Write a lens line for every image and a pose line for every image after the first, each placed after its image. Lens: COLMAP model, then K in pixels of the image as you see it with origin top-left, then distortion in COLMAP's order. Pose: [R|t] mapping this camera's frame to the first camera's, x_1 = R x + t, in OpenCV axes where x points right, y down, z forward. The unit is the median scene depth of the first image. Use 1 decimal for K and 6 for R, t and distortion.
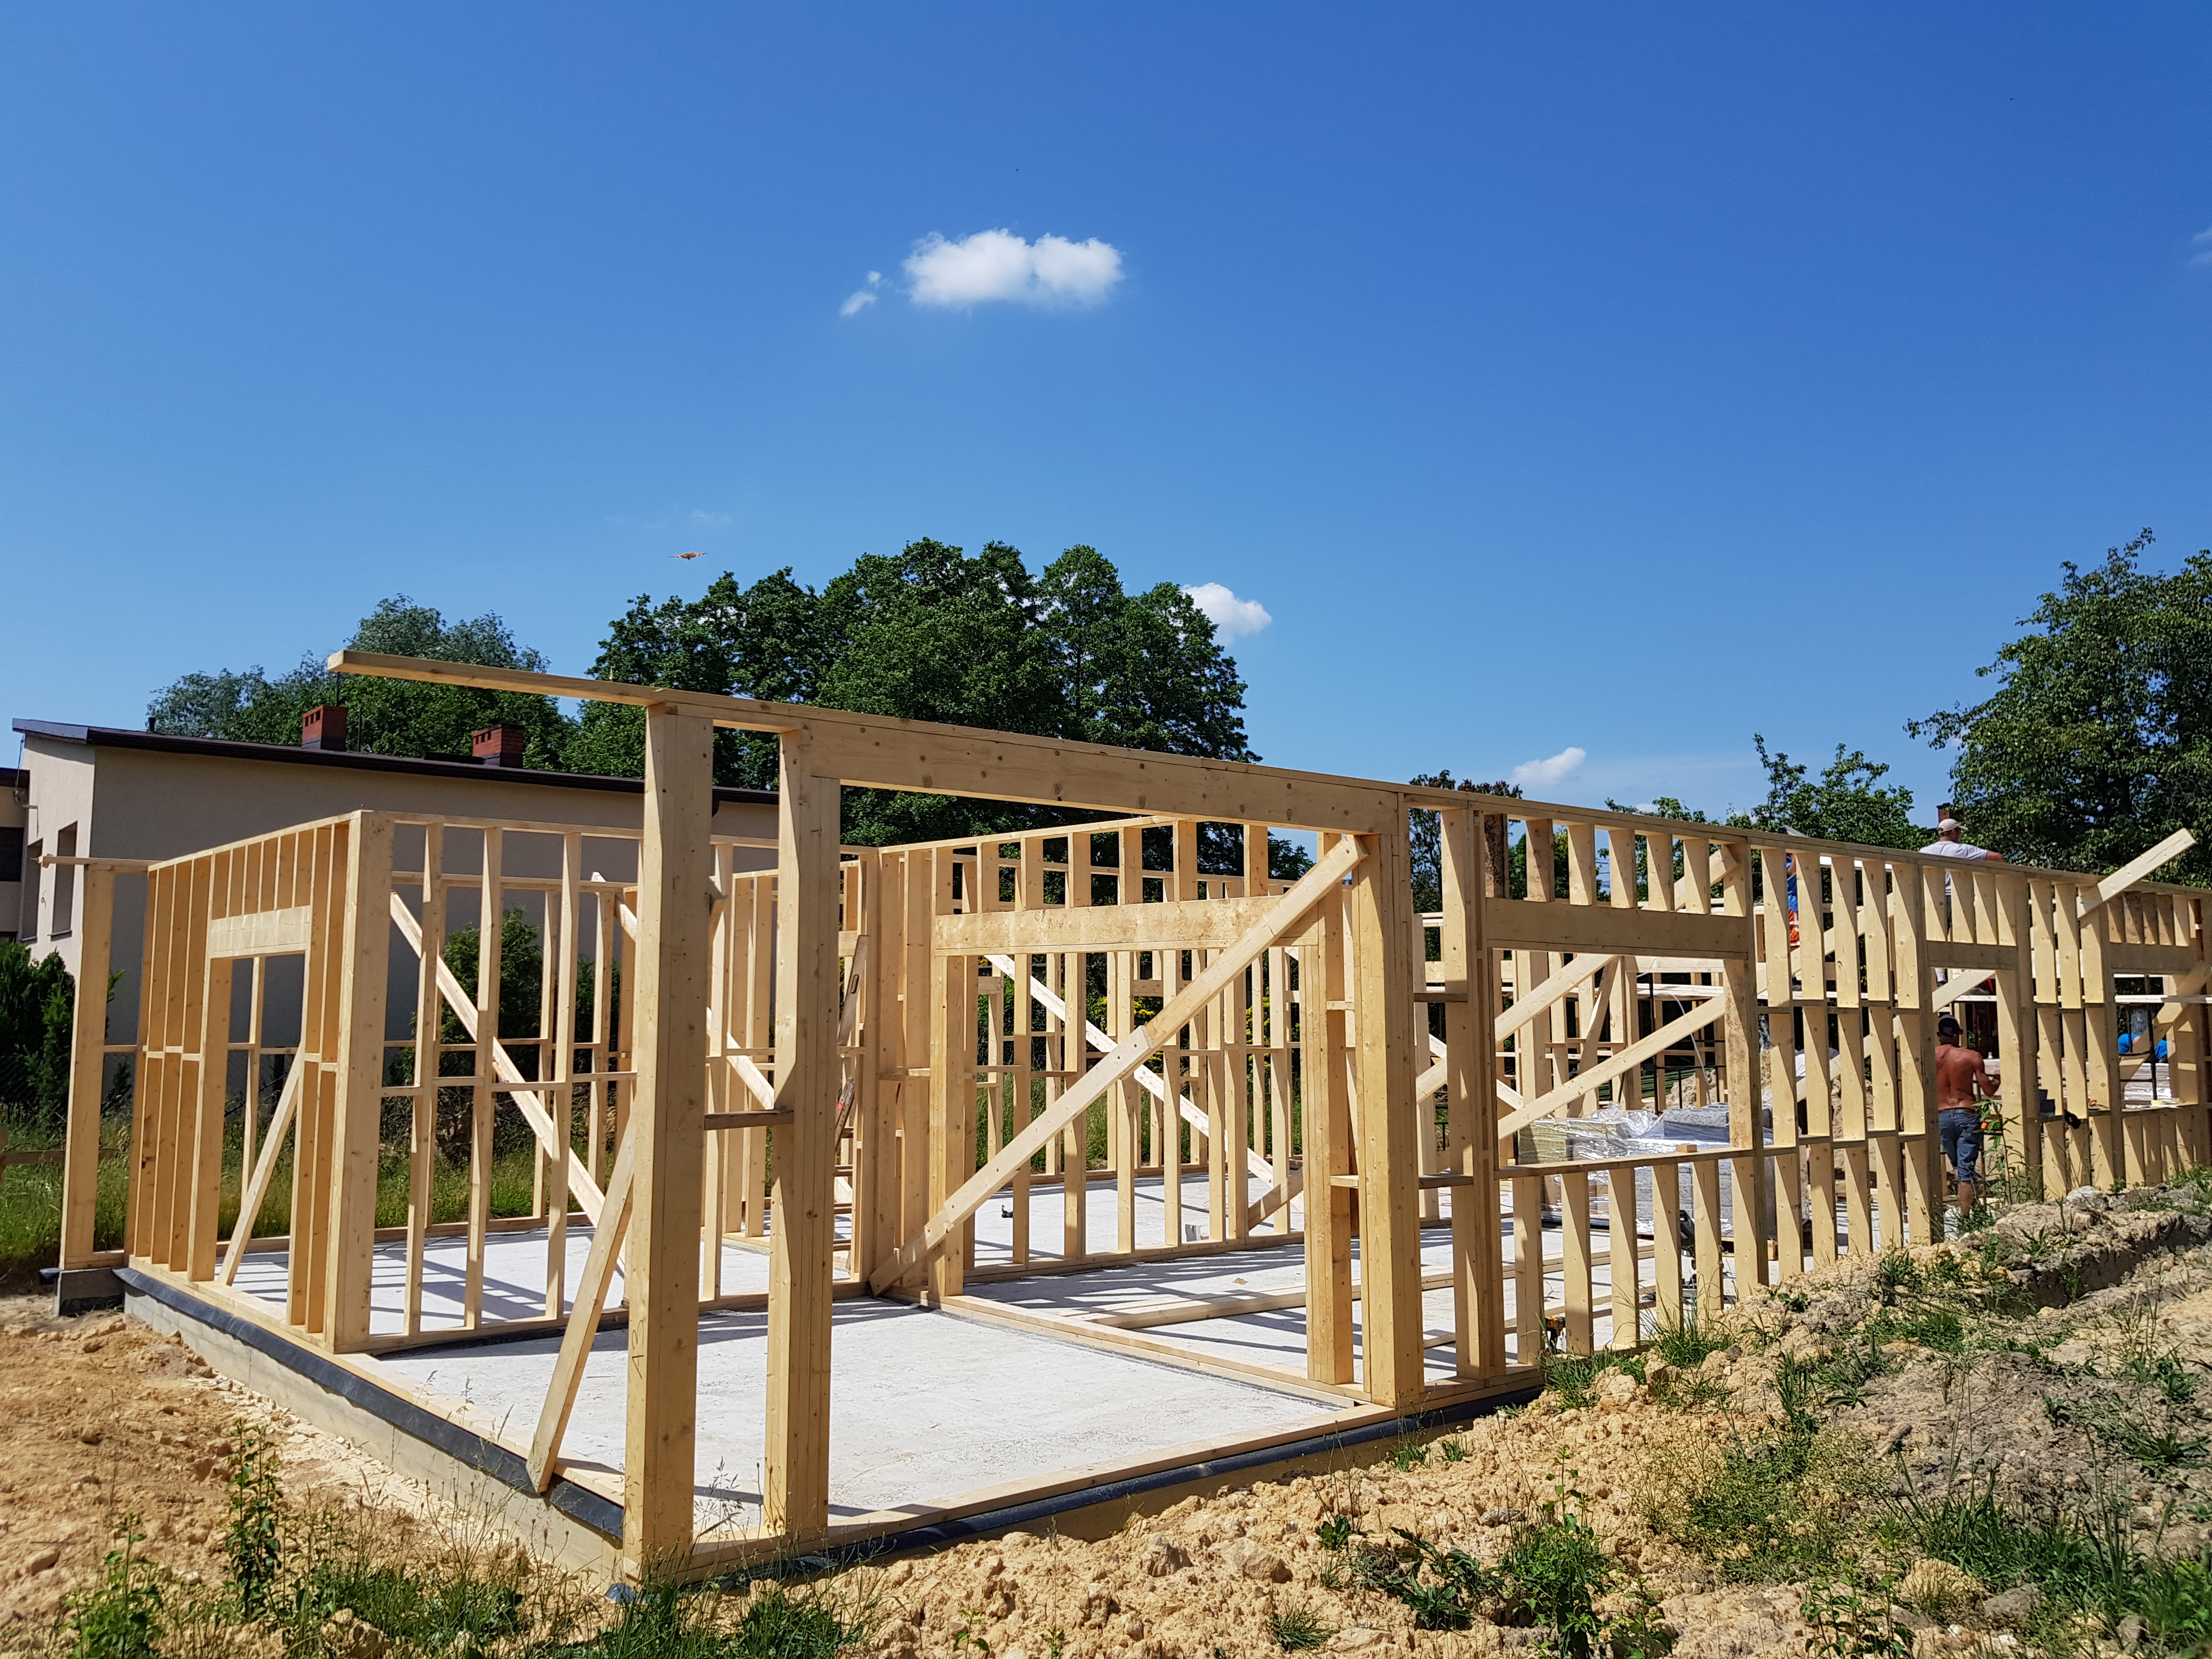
lens RADIAL K [[1695.3, 0, 1072.3], [0, 1695.3, 815.3], [0, 0, 1]] dist [0.016441, -0.073595]
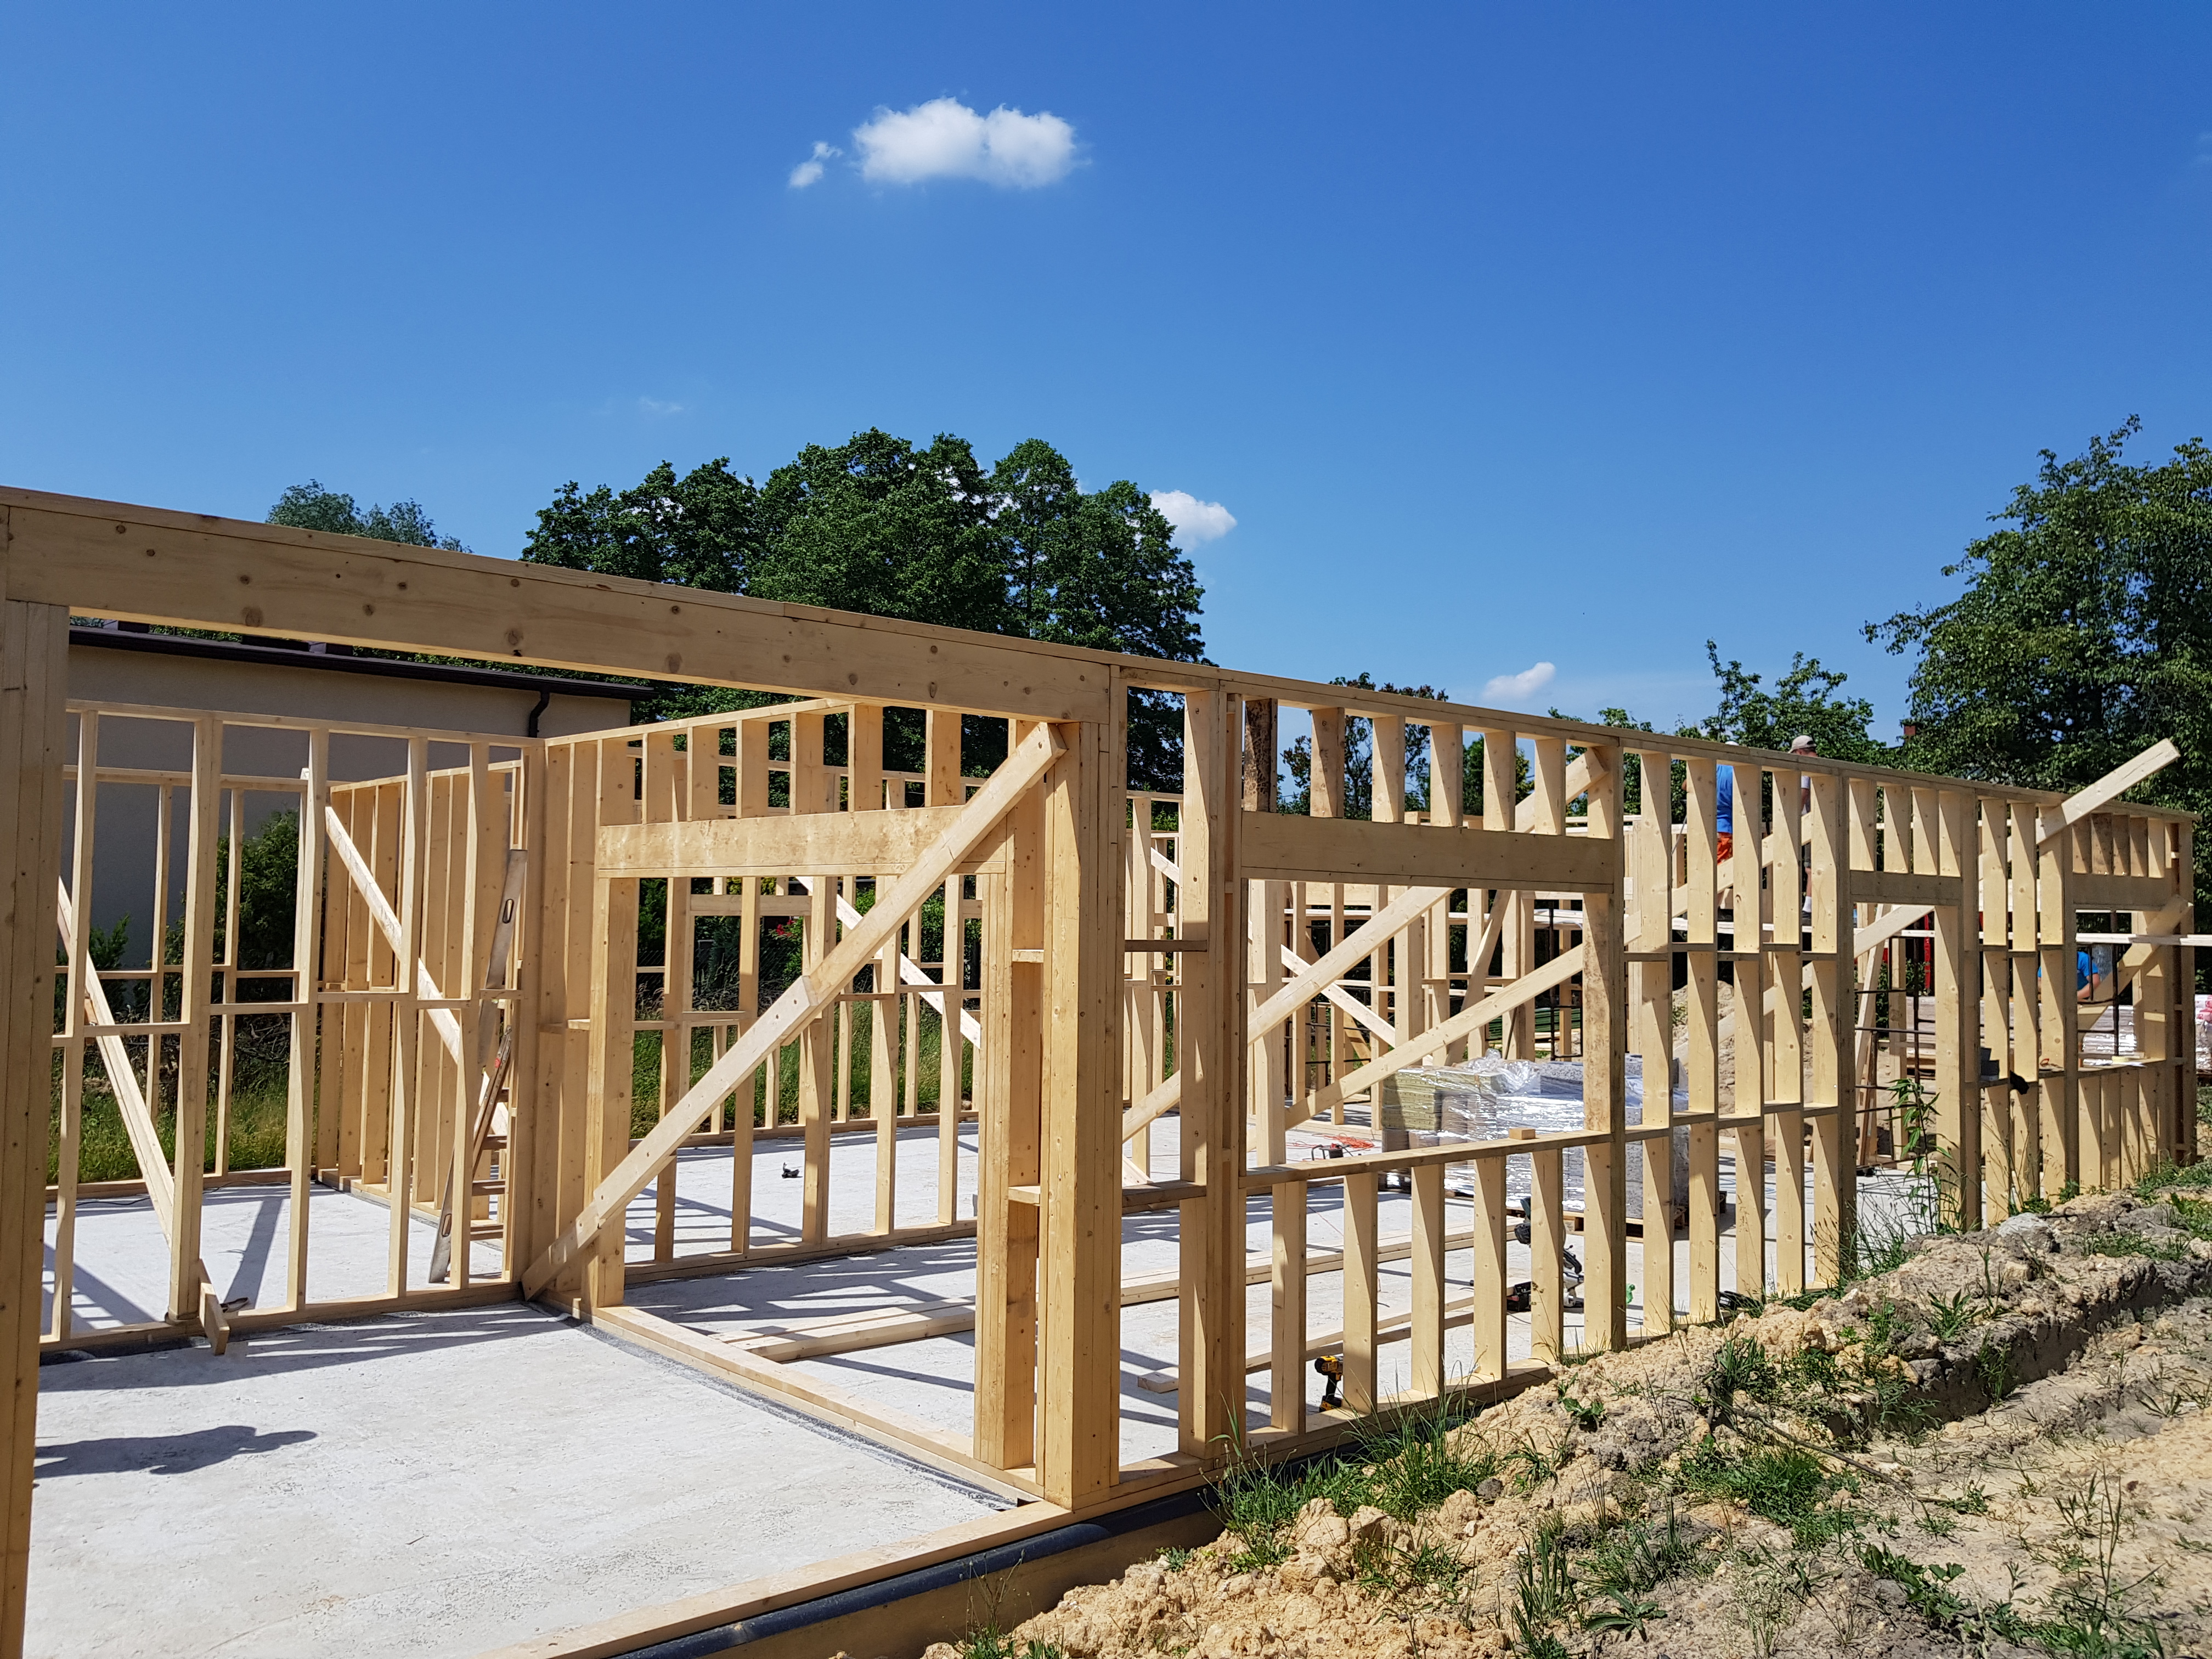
lens RADIAL K [[1694.3, 0, 1102.1], [0, 1694.3, 834.4], [0, 0, 1]] dist [0.048186, -0.119622]
pose [[0.999458, 0.011082, 0.031007, 0.085088], [-0.013062, 0.997838, 0.064404, 0.006153], [-0.030226, -0.064774, 0.997442, 0.138755]]
